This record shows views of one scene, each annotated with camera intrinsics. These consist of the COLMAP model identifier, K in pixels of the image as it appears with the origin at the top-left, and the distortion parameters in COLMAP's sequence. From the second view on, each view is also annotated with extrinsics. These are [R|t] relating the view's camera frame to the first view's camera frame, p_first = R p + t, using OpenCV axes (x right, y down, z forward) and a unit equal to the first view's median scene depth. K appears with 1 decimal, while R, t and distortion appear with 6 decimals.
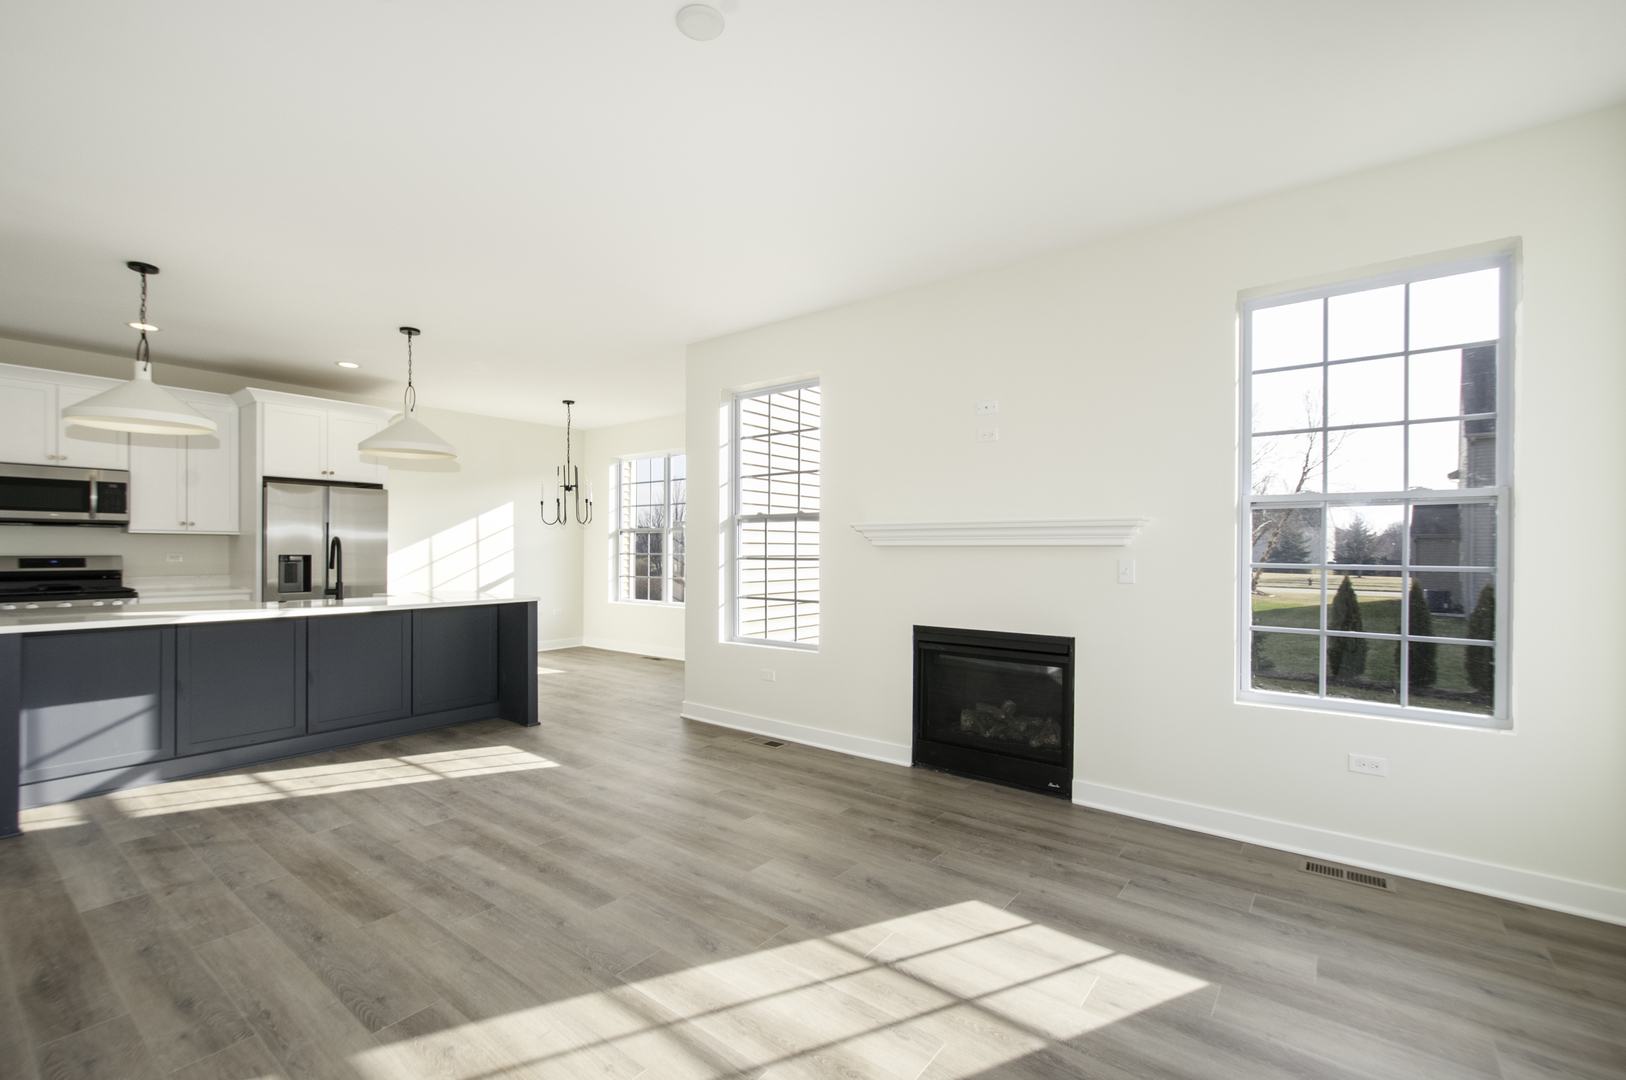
lens RADIAL K [[711.0, 0, 814.4], [0, 711.0, 544.8], [0, 0, 1]] dist [-0.002195, -0.000901]
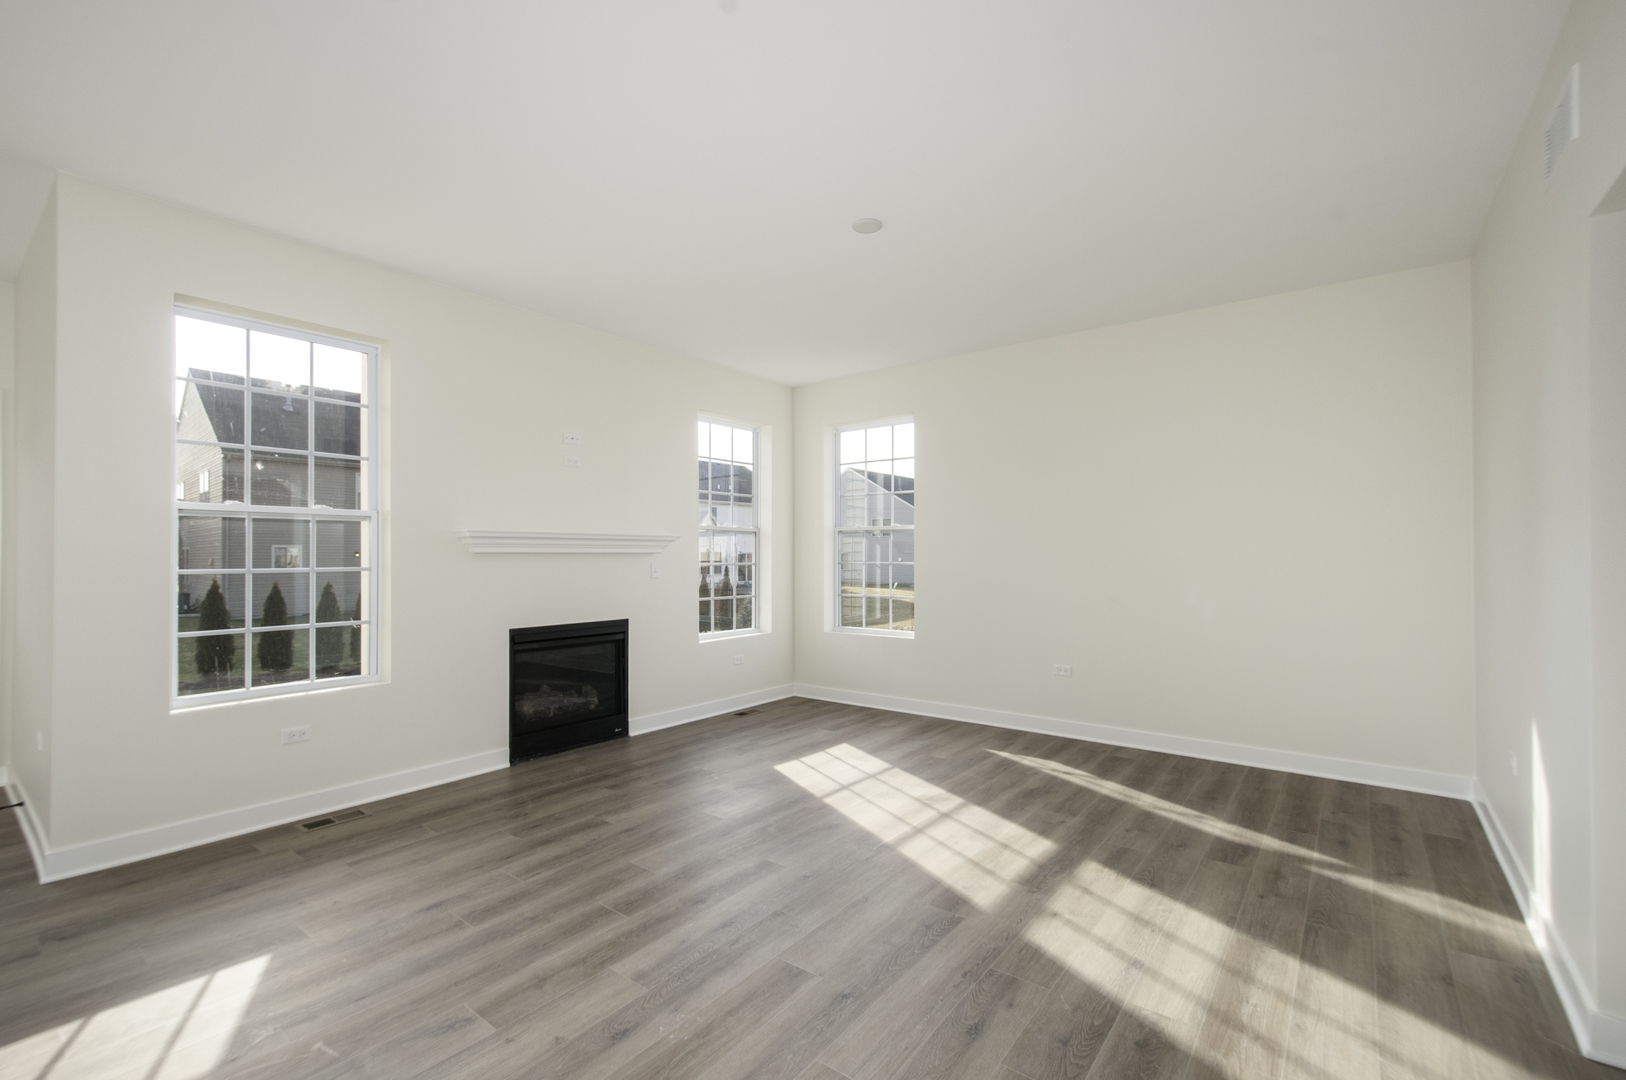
lens RADIAL K [[654.1, 0, 803.5], [0, 654.1, 550.0], [0, 0, 1]] dist [0.002463, 0.000096]
pose [[0.038194, -0.001141, 0.999270, -0.918033], [-0.008091, 0.999966, 0.001452, -0.010060], [-0.999238, -0.008141, 0.038183, 0.611255]]
